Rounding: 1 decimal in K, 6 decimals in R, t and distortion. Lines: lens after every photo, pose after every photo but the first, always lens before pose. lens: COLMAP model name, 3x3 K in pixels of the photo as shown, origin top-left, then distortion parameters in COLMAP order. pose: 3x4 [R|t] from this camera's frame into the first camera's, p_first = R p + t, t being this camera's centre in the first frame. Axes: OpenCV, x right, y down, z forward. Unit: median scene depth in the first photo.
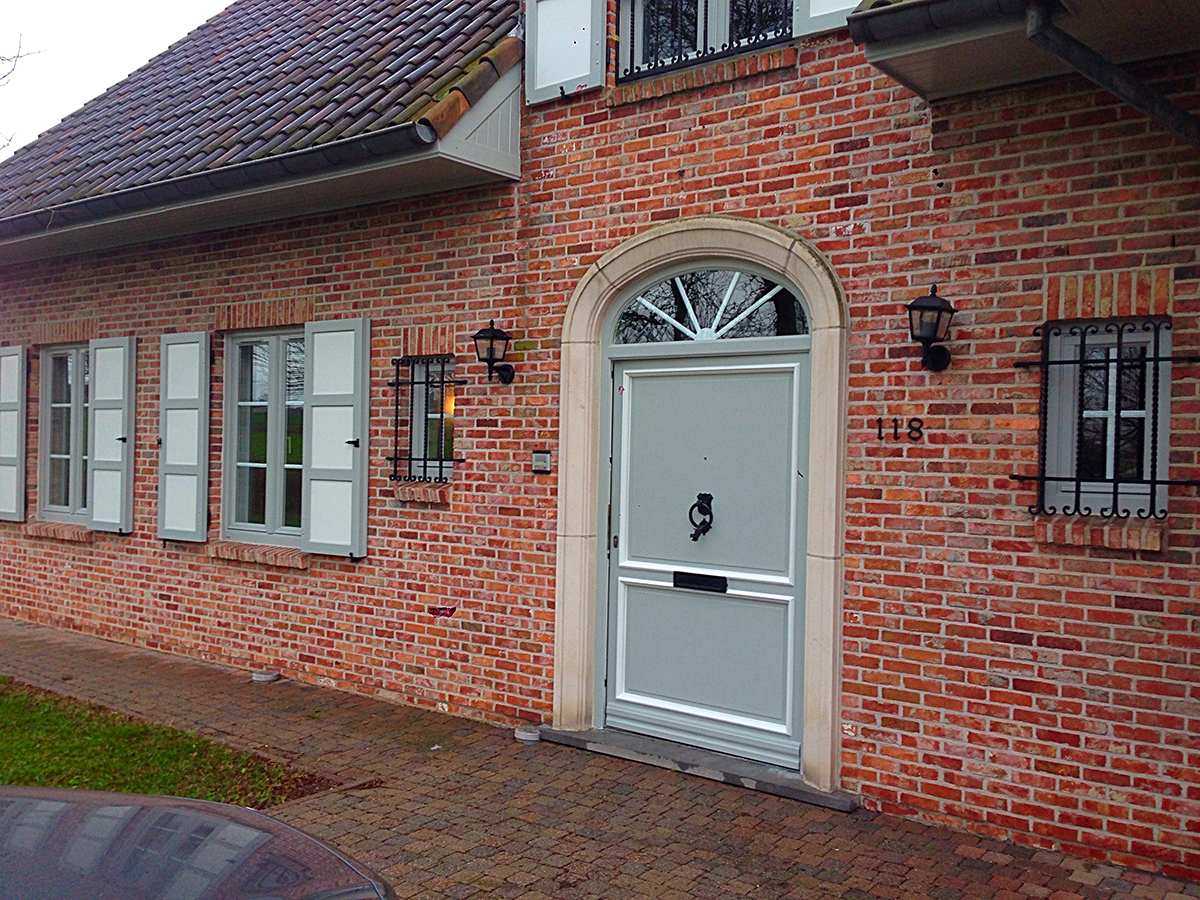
lens RADIAL K [[1092.7, 0, 600.0], [0, 1092.7, 450.0], [0, 0, 1]] dist [0.128569, -0.150222]
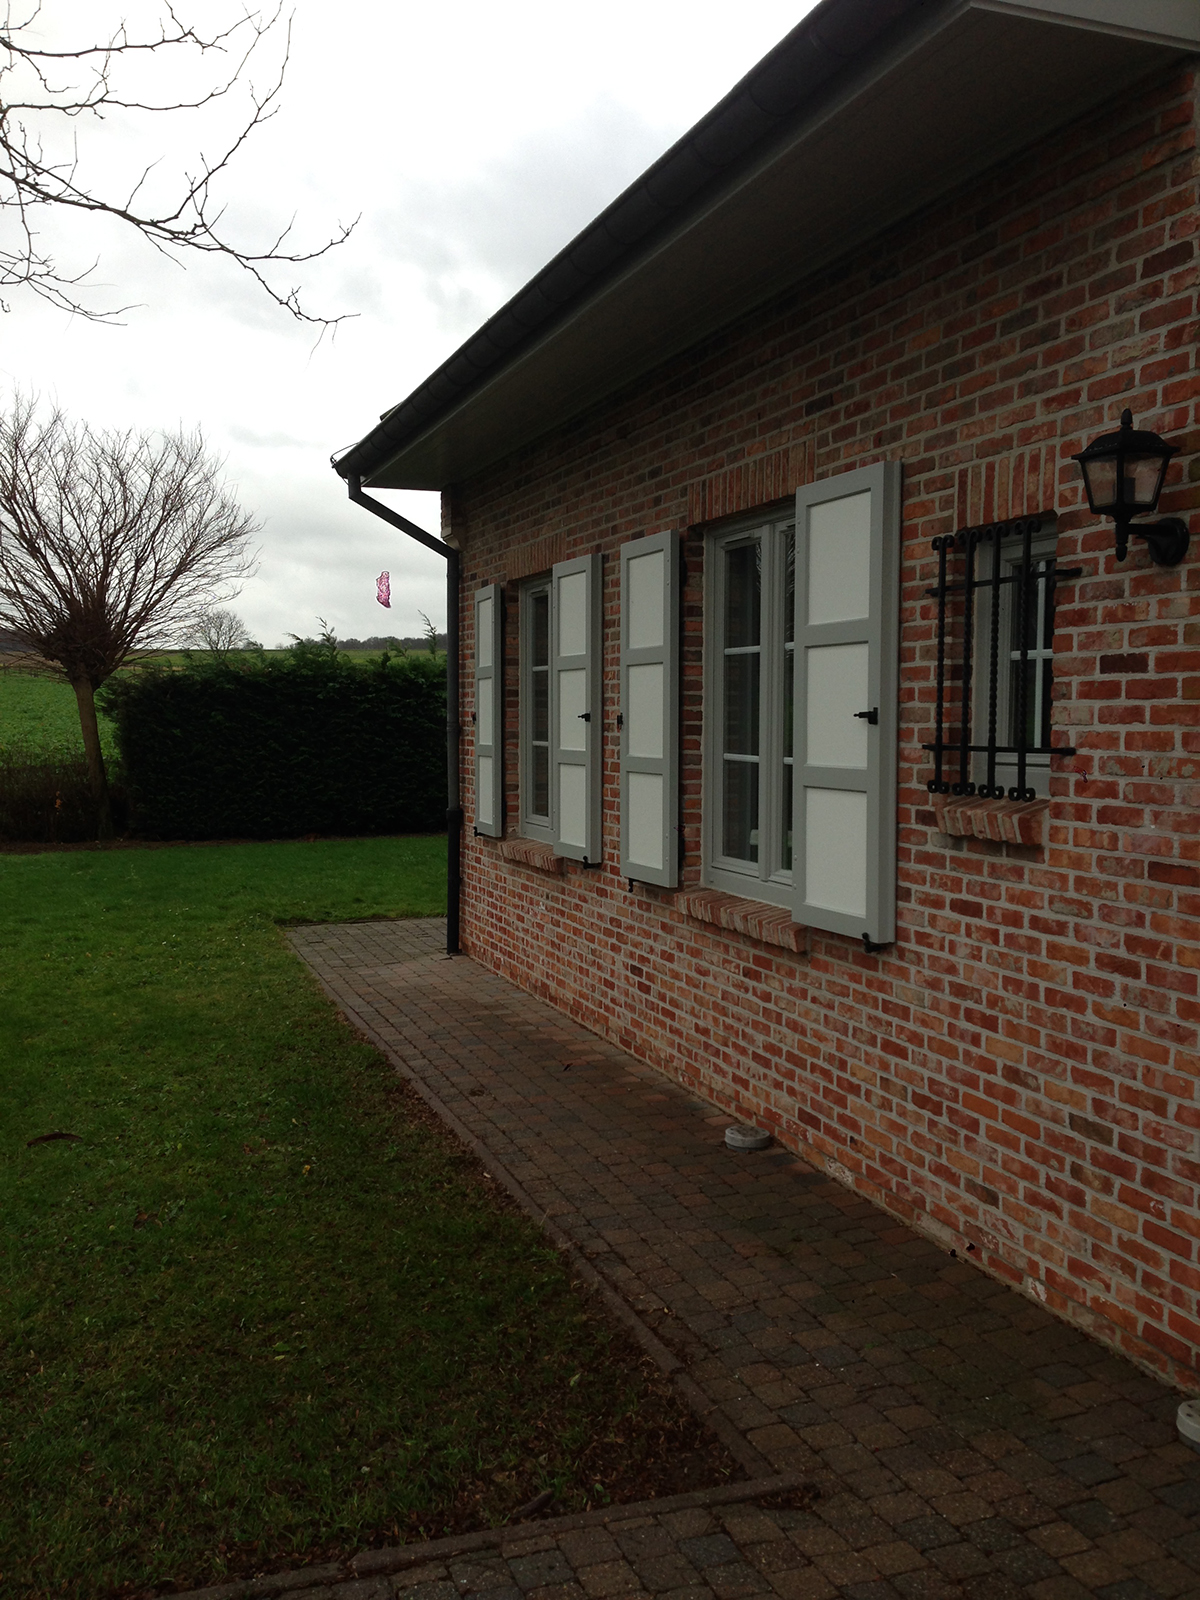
lens RADIAL K [[1457.0, 0, 592.1], [0, 1457.0, 792.6], [0, 0, 1]] dist [0.128569, -0.150222]
pose [[0.841738, 0.011678, -0.539760, 0.032114], [0.011883, 0.999123, 0.040149, 0.000119], [0.539755, -0.040209, 0.840861, 0.377158]]
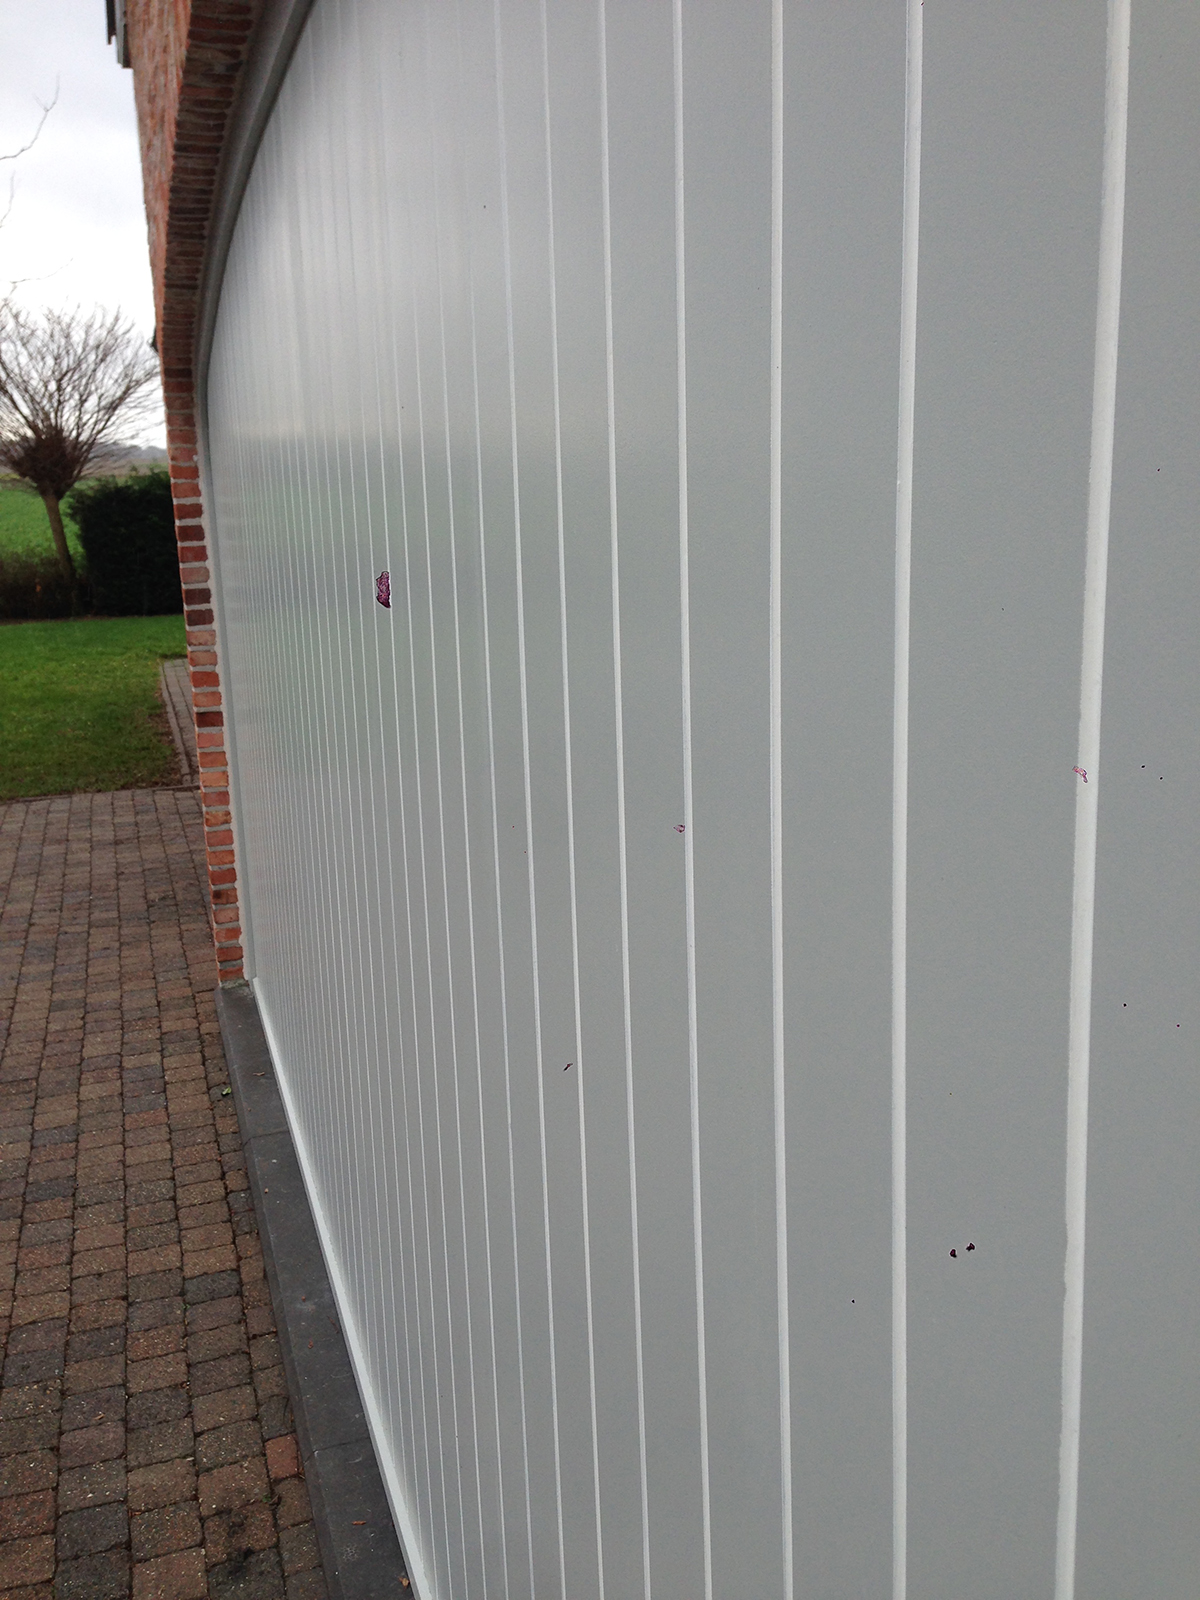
lens RADIAL K [[1457.0, 0, 592.1], [0, 1457.0, 792.6], [0, 0, 1]] dist [0.128569, -0.150222]
pose [[0.818208, 0.064613, -0.571279, 0.872531], [0.046744, 0.982899, 0.178116, 0.024399], [0.573018, -0.172439, 0.801196, -0.046500]]
